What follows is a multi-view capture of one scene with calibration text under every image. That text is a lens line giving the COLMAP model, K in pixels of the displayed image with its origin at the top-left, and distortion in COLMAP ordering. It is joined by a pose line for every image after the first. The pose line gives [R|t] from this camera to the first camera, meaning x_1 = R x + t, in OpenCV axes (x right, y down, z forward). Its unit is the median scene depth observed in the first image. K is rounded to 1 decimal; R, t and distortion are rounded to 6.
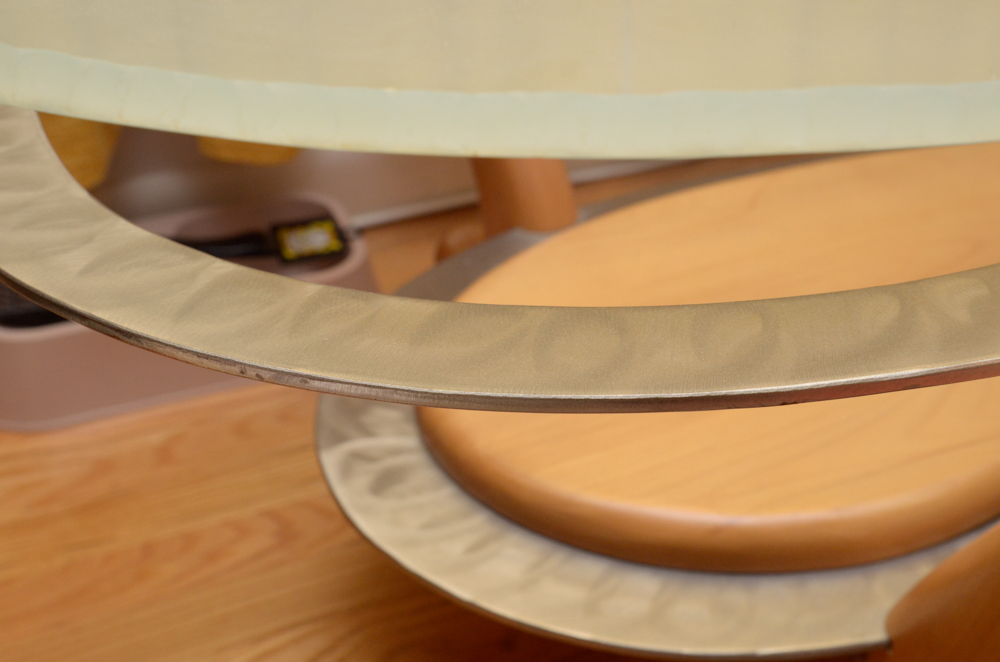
lens RADIAL K [[1563.2, 0, 500.0], [0, 1563.2, 331.0], [0, 0, 1]] dist [-0.025358, 0.003001]
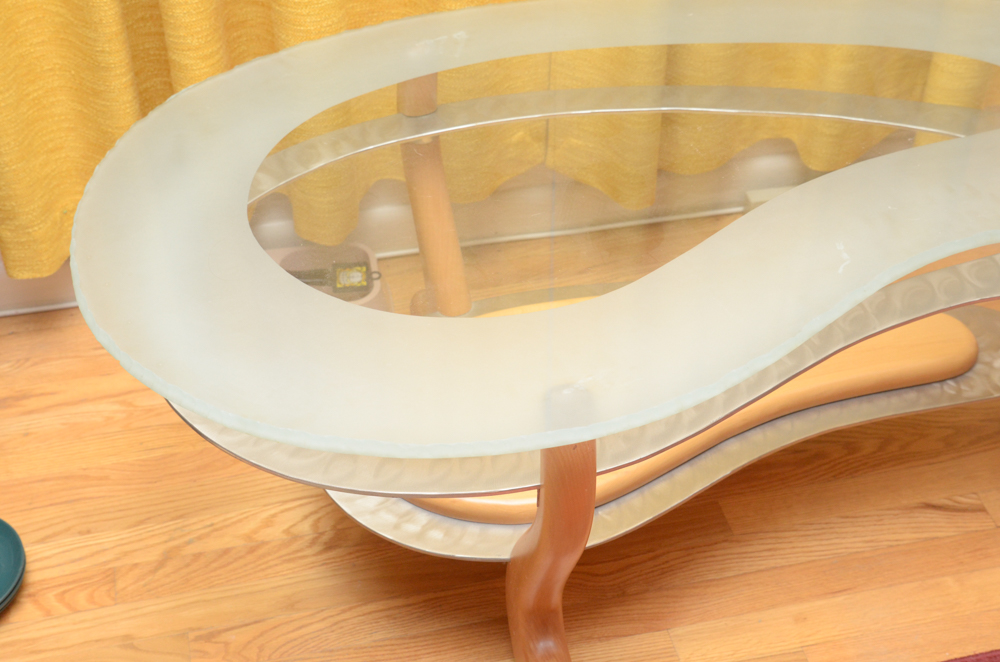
lens RADIAL K [[1482.9, 0, 500.0], [0, 1482.9, 331.0], [0, 0, 1]] dist [-0.021670, 0.084013]
pose [[0.984181, 0.137081, -0.112231, 0.399510], [-0.119786, 0.981624, 0.148543, -0.444029], [0.130531, -0.132750, 0.982517, -1.105387]]
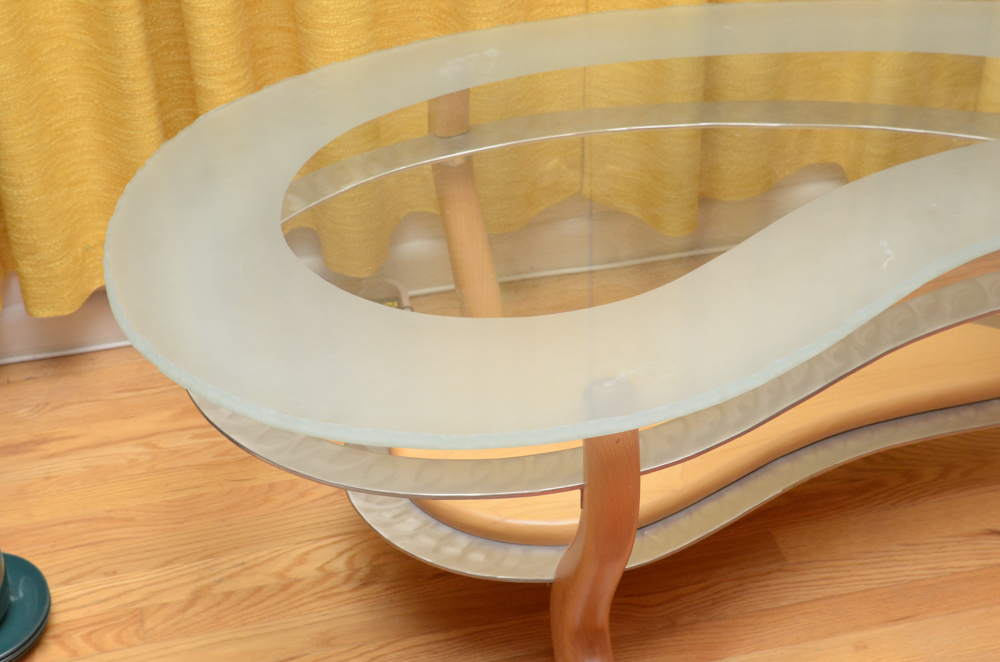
lens RADIAL K [[1651.1, 0, 500.0], [0, 1651.1, 331.0], [0, 0, 1]] dist [0.018580, 0.045109]
pose [[0.983950, 0.109338, -0.141027, 0.430881], [-0.097901, 0.991504, 0.085651, -0.341004], [0.149193, -0.070469, 0.986294, -1.300552]]
